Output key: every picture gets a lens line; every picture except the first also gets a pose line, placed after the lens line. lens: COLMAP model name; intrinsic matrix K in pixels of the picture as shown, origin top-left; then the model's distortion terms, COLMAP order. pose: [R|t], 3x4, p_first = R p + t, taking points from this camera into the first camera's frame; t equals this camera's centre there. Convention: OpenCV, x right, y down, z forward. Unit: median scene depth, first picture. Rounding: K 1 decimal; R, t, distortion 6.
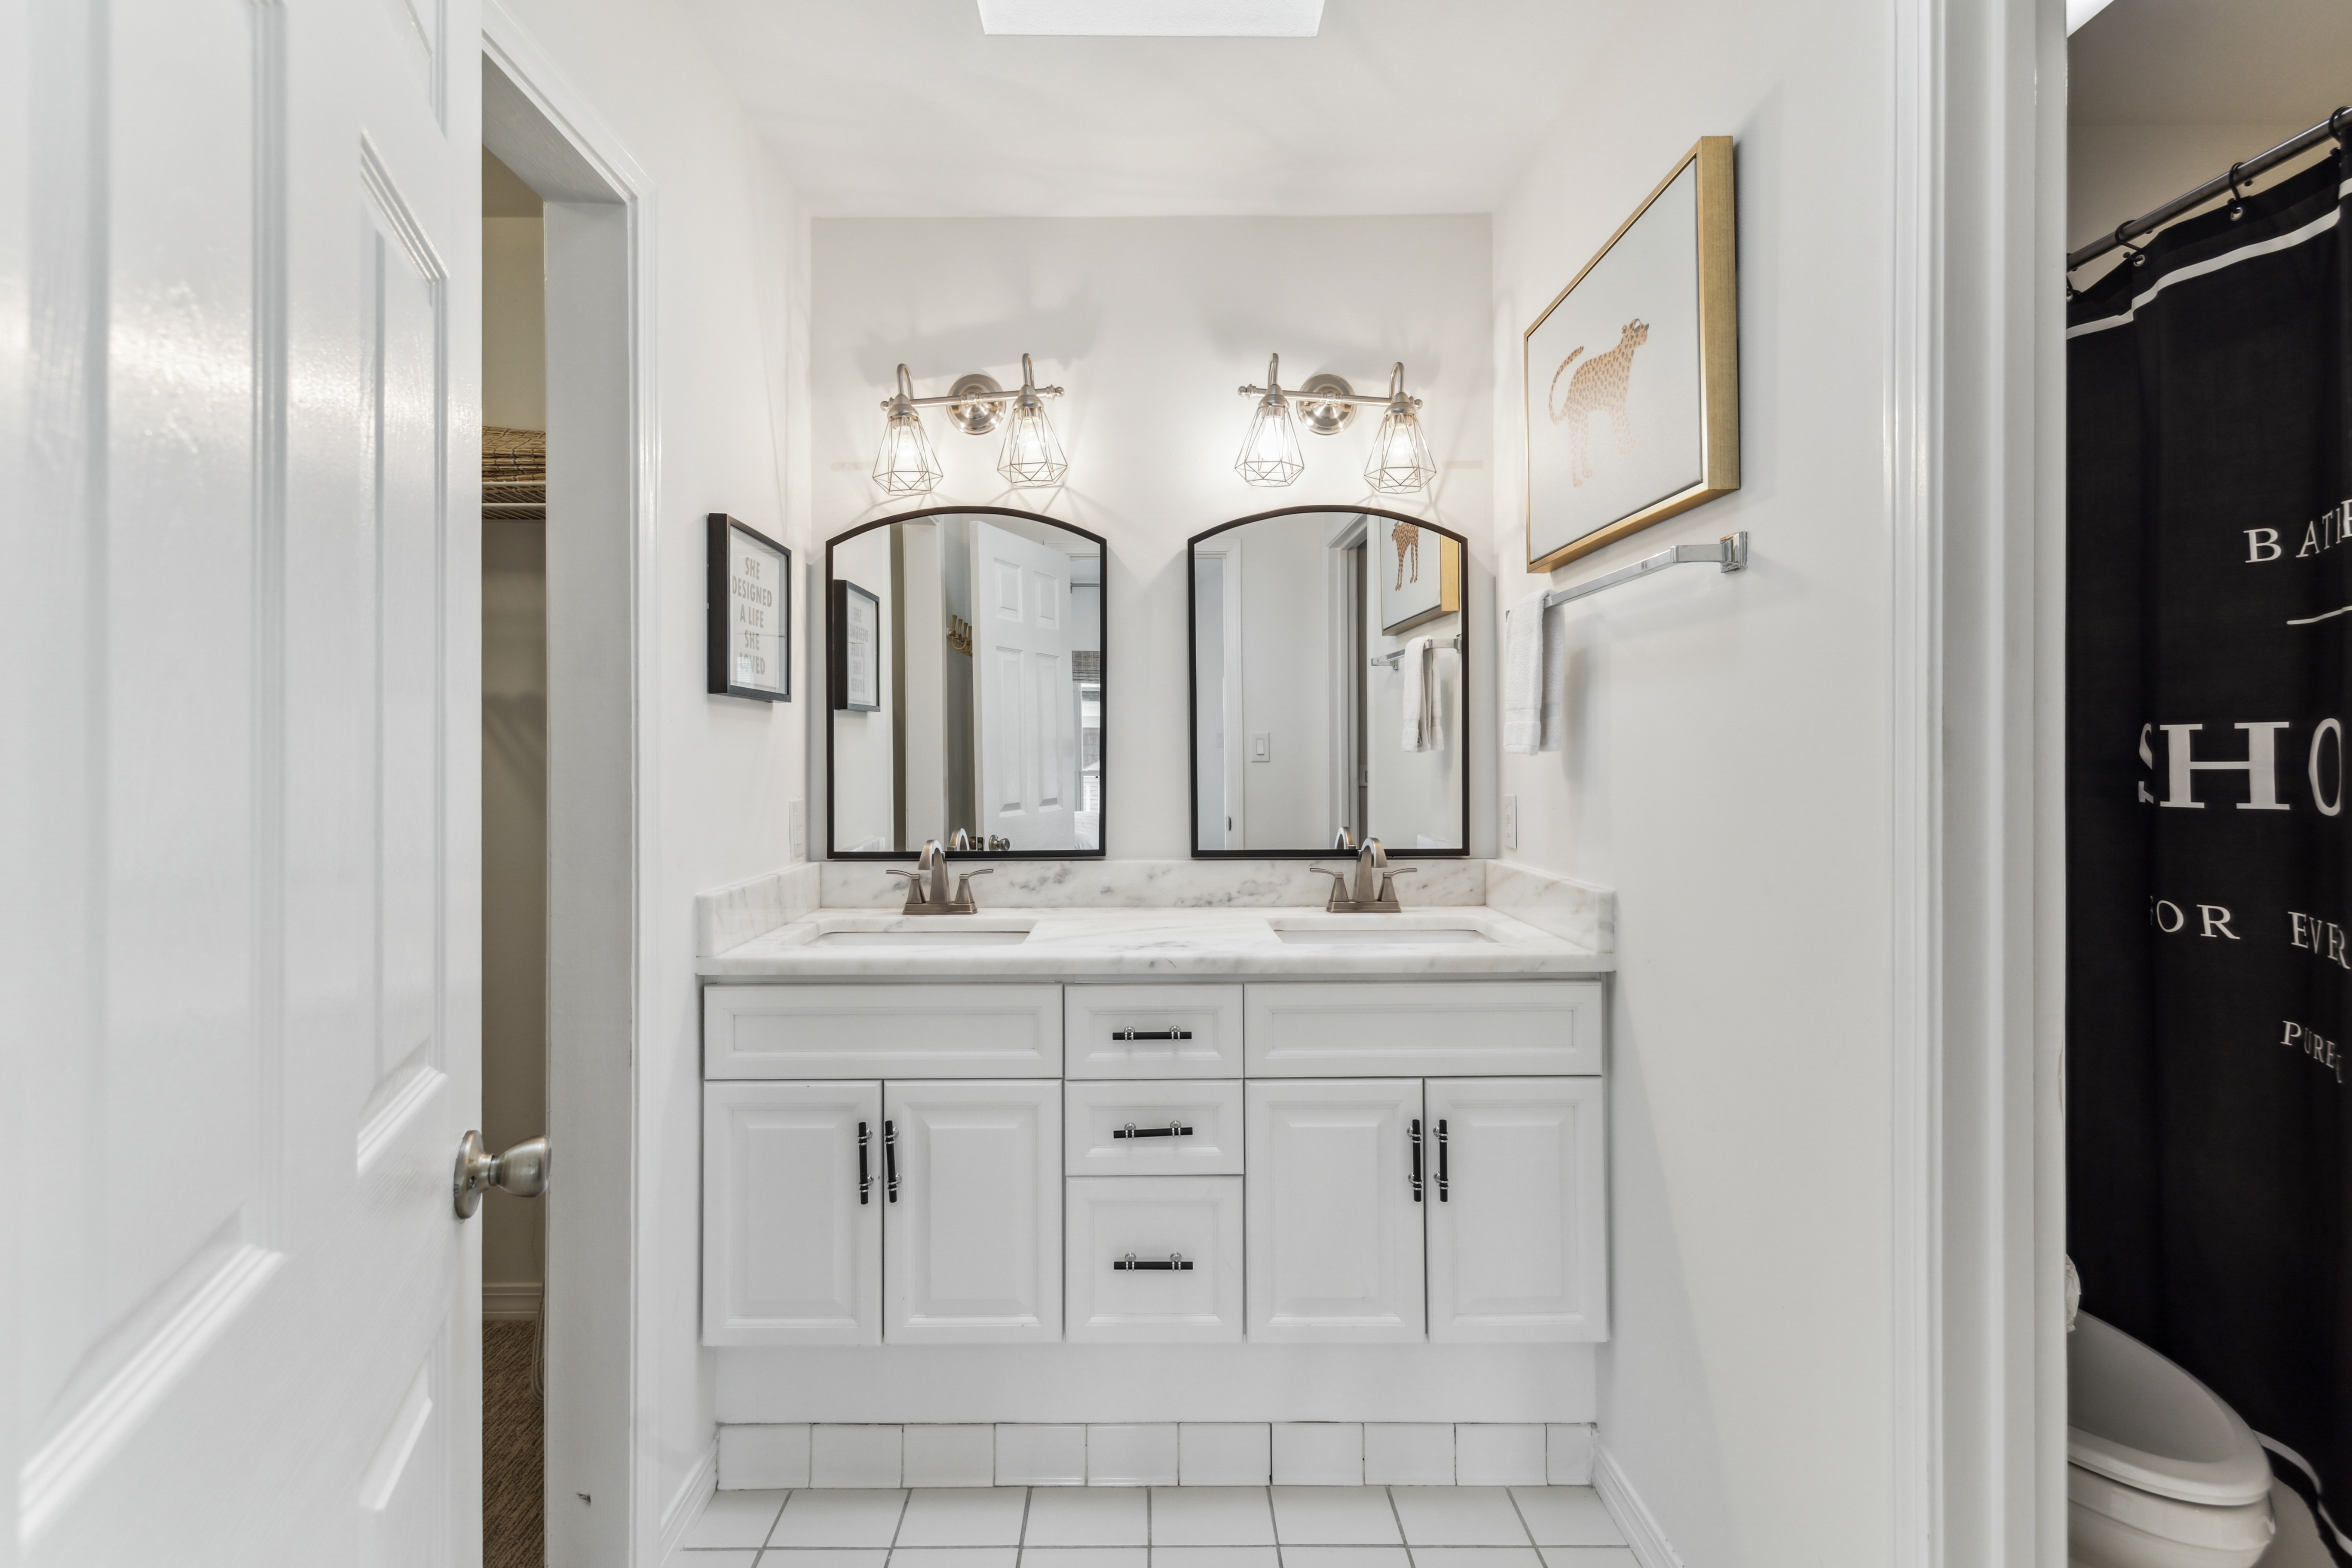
lens RADIAL K [[989.9, 0, 1167.2], [0, 989.9, 754.4], [0, 0, 1]] dist [0.001327, -0.000145]
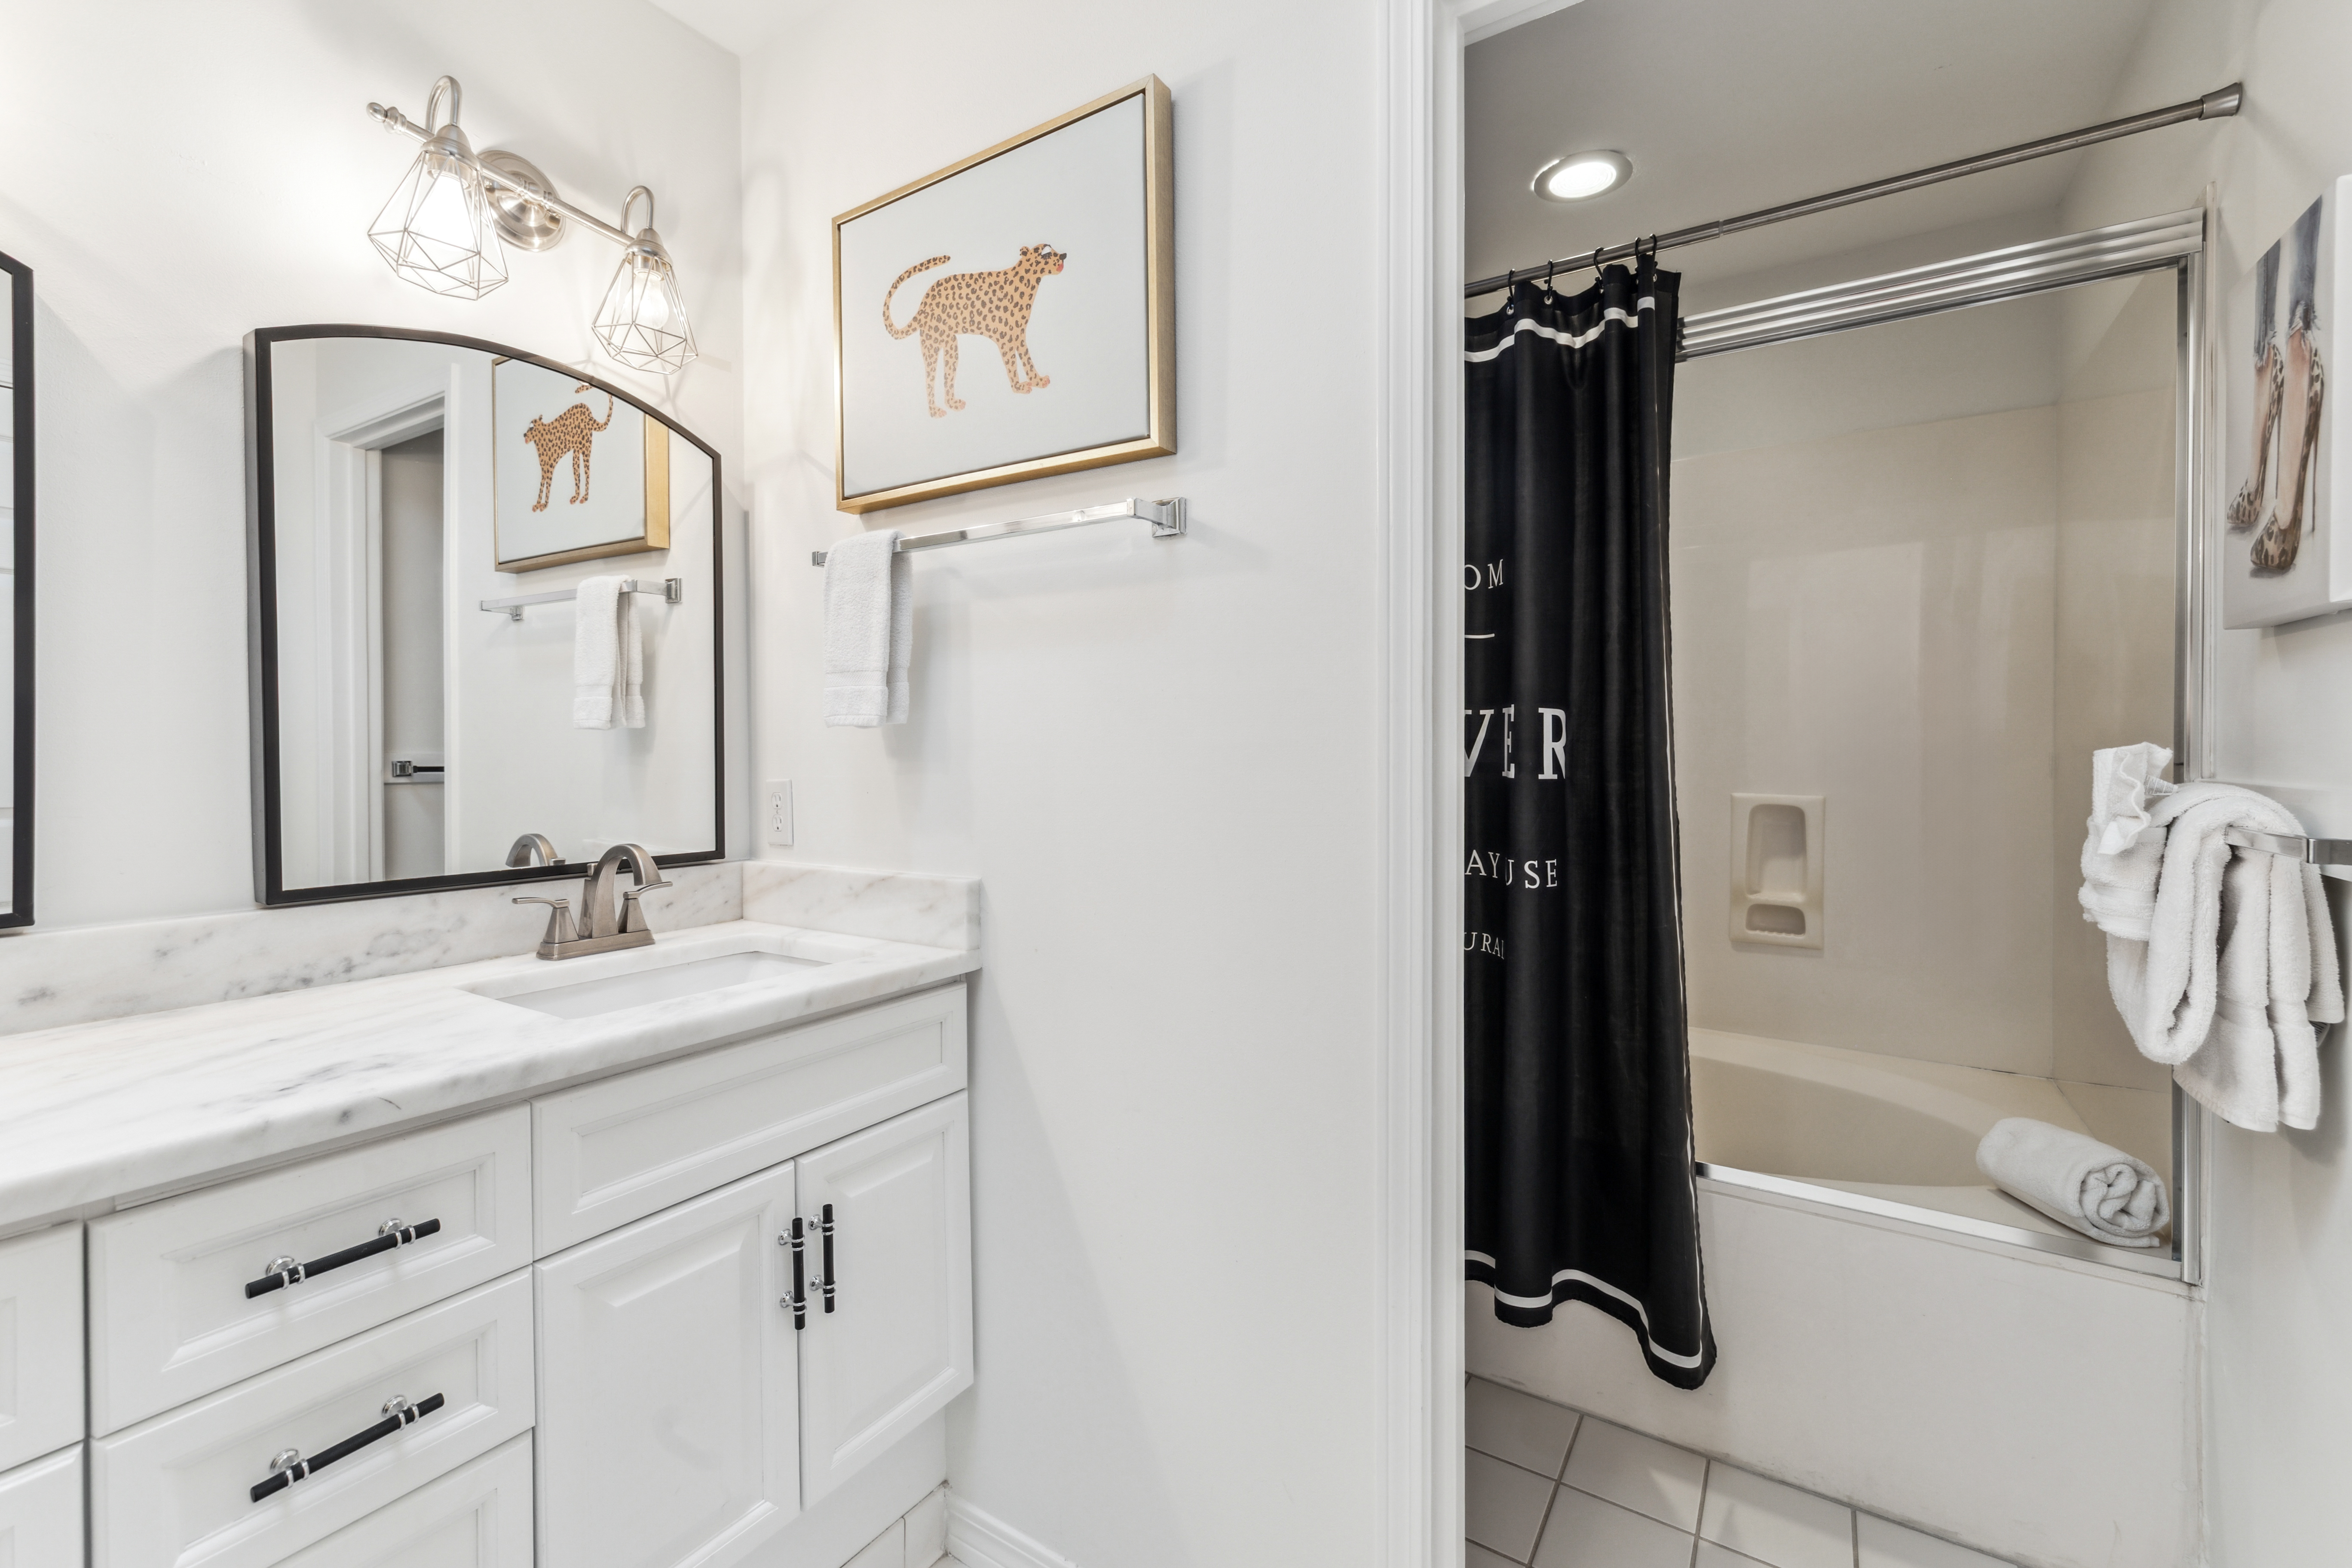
lens RADIAL K [[989.9, 0, 1167.2], [0, 989.9, 754.4], [0, 0, 1]] dist [0.001327, -0.000145]
pose [[0.569100, -0.001616, 0.822267, -0.178150], [-0.001089, 0.999996, 0.002719, 0.021624], [-0.822268, -0.002443, 0.569096, 0.331058]]
